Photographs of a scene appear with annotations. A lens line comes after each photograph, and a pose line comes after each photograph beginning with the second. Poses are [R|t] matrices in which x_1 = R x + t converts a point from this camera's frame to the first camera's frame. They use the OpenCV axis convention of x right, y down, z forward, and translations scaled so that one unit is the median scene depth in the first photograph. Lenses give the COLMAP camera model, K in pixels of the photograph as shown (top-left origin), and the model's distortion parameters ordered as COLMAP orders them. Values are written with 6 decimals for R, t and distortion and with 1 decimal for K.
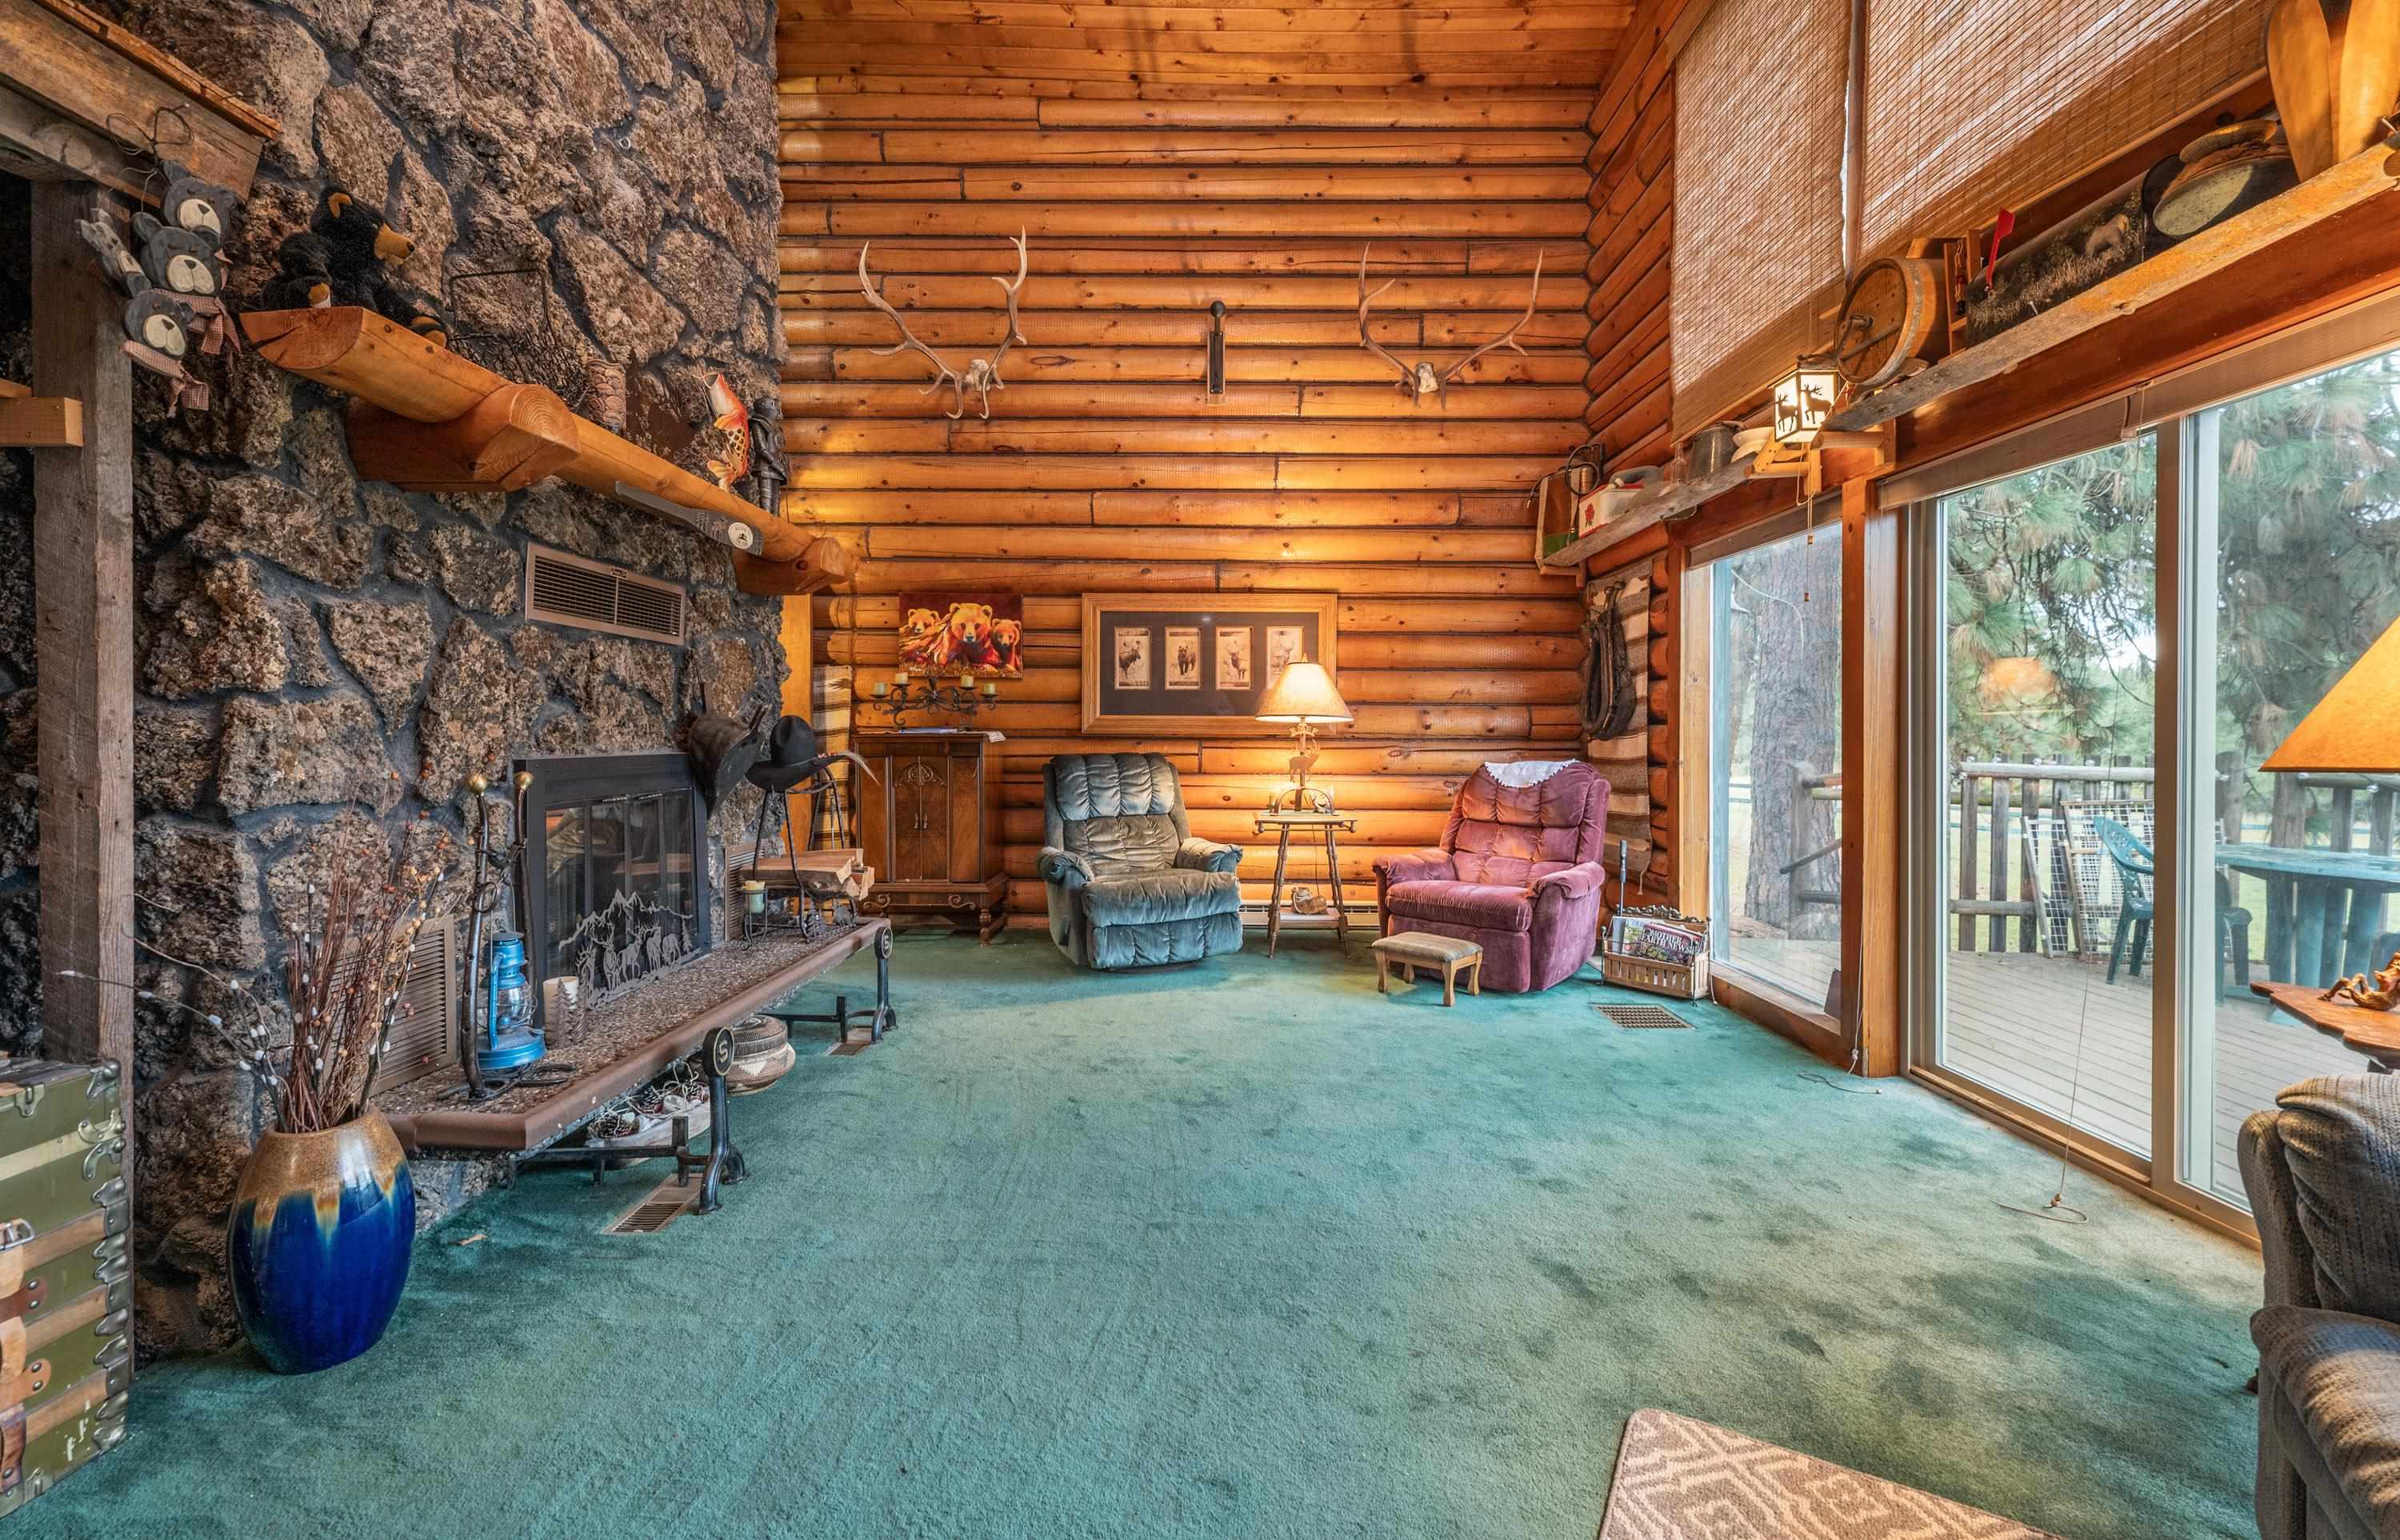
lens RADIAL K [[992.1, 0, 1199.9], [0, 992.1, 746.9], [0, 0, 1]] dist [0.000775, 0.000121]
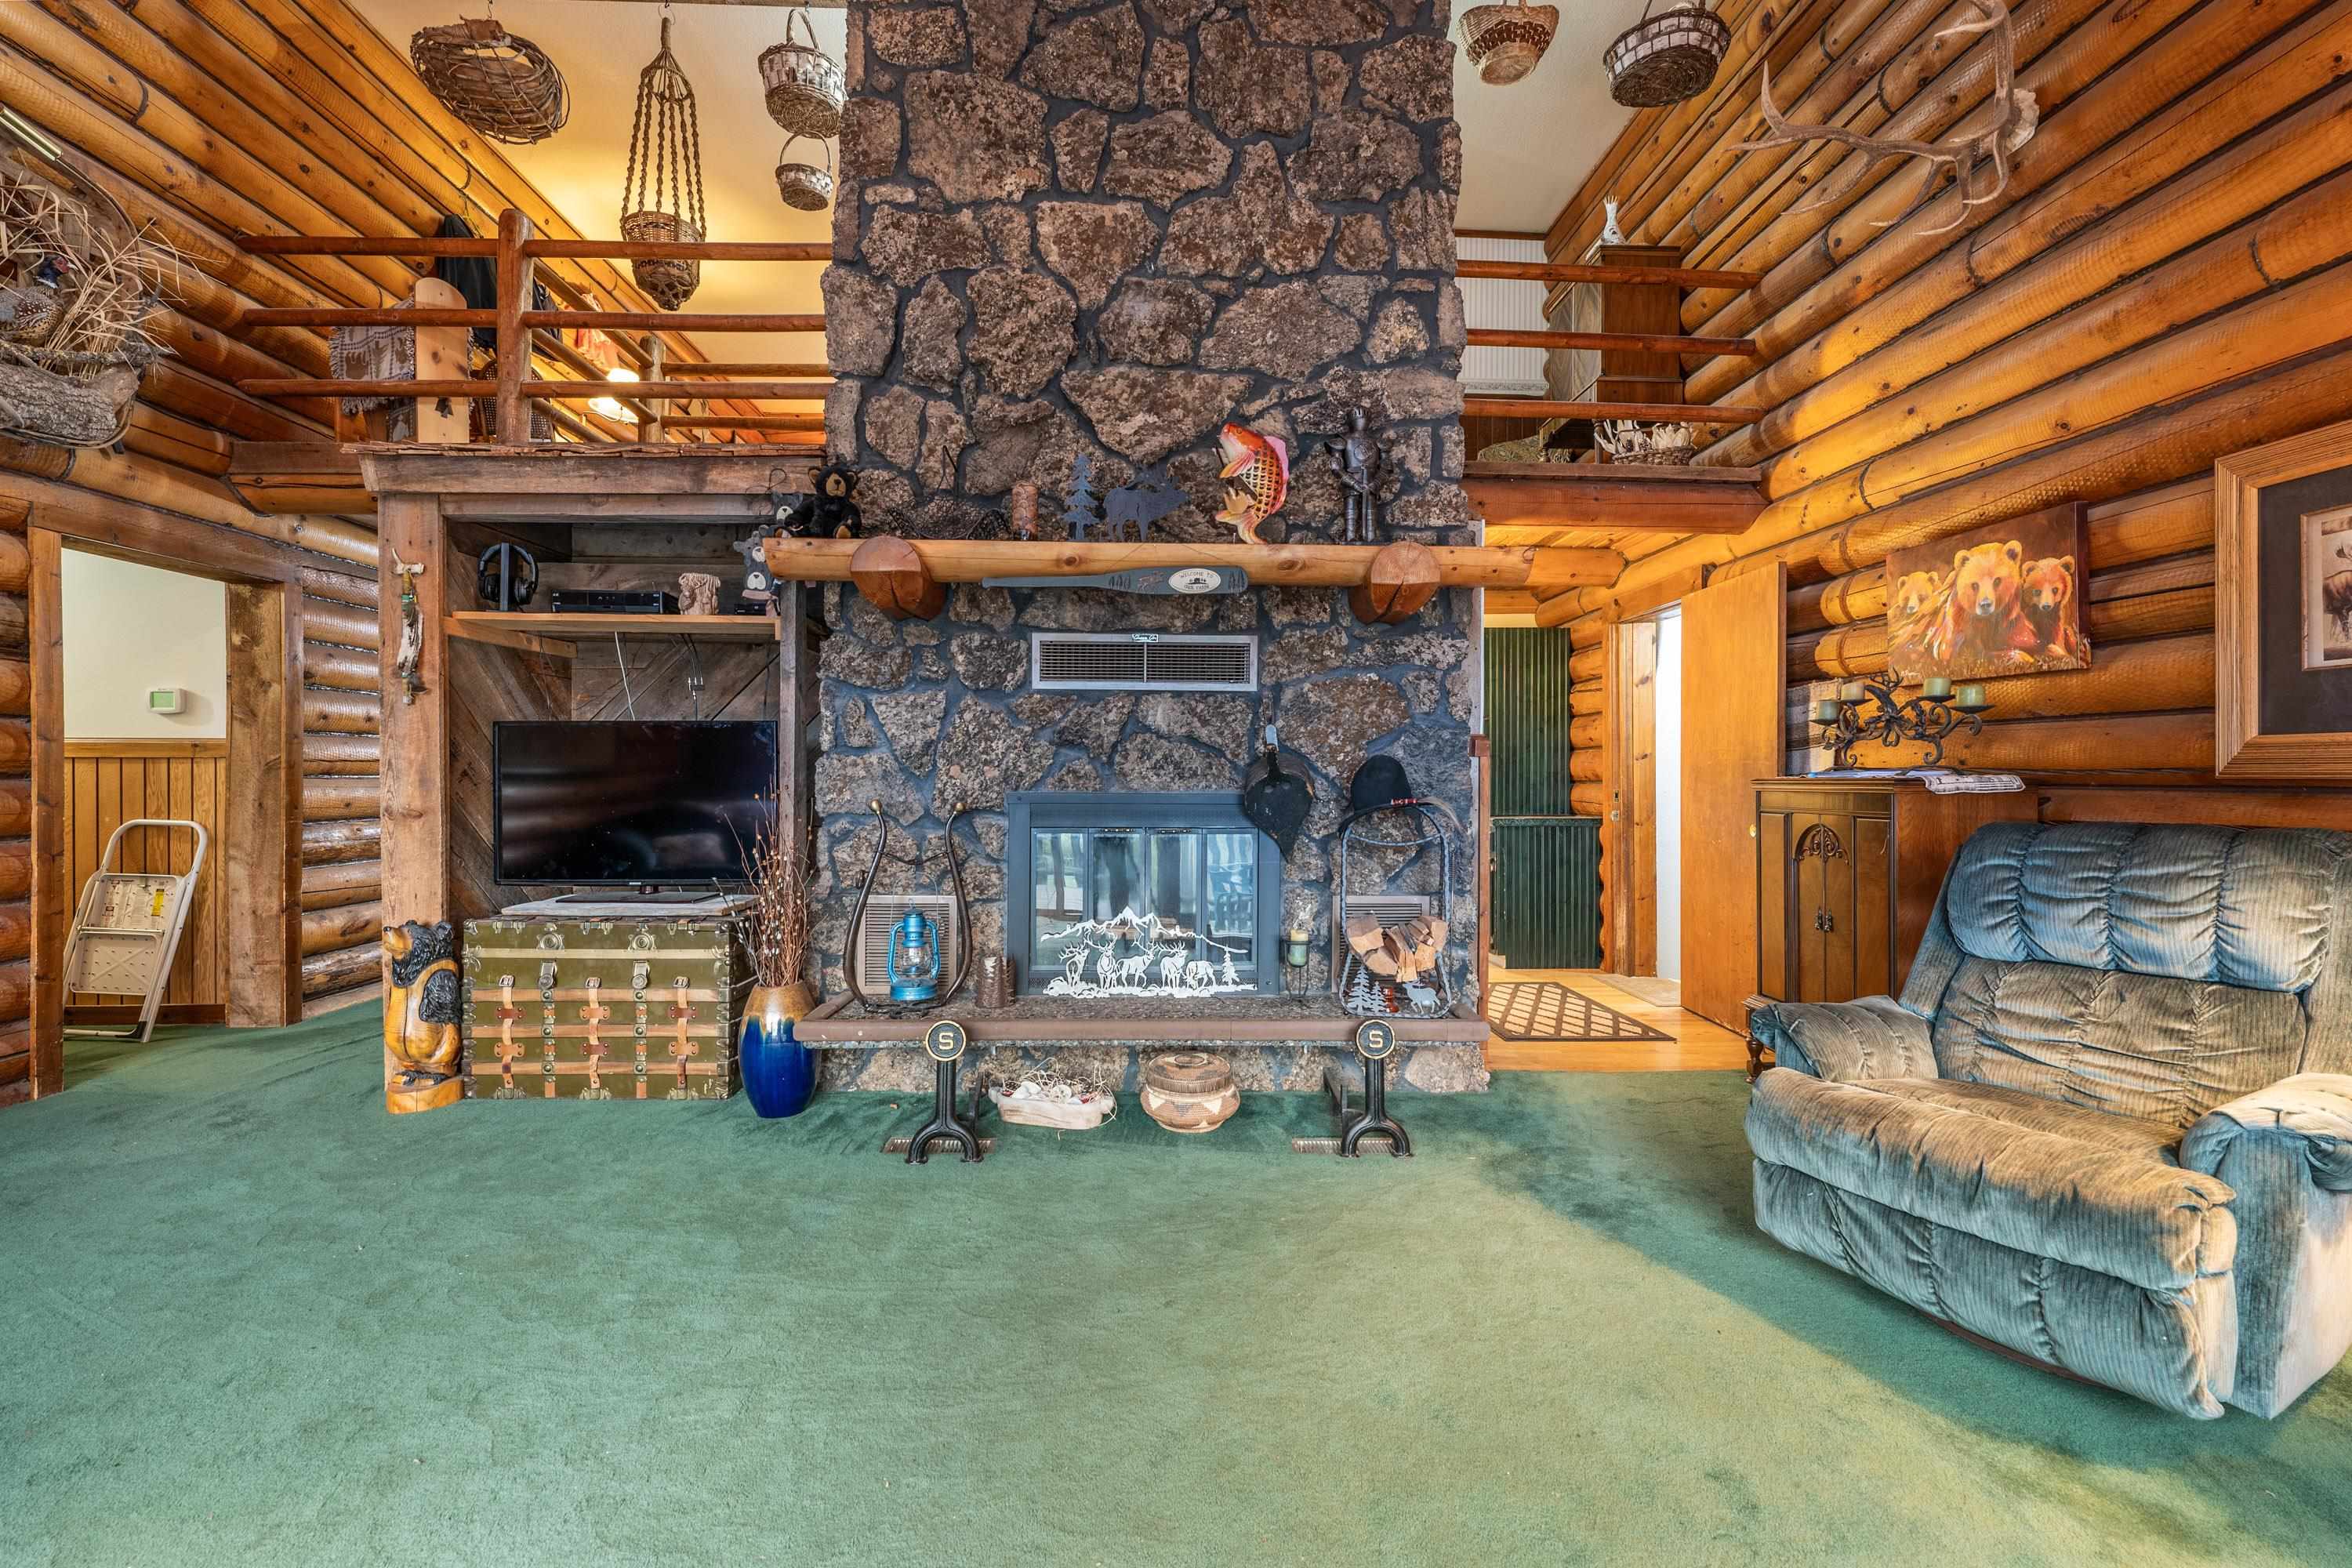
lens RADIAL K [[971.9, 0, 1170.4], [0, 971.9, 778.6], [0, 0, 1]] dist [0.000068, -0.000050]
pose [[0.035139, 0.001201, -0.999382, 0.373386], [-0.017946, 0.999839, 0.000571, -0.006790], [0.999221, 0.017914, 0.035155, 0.658694]]
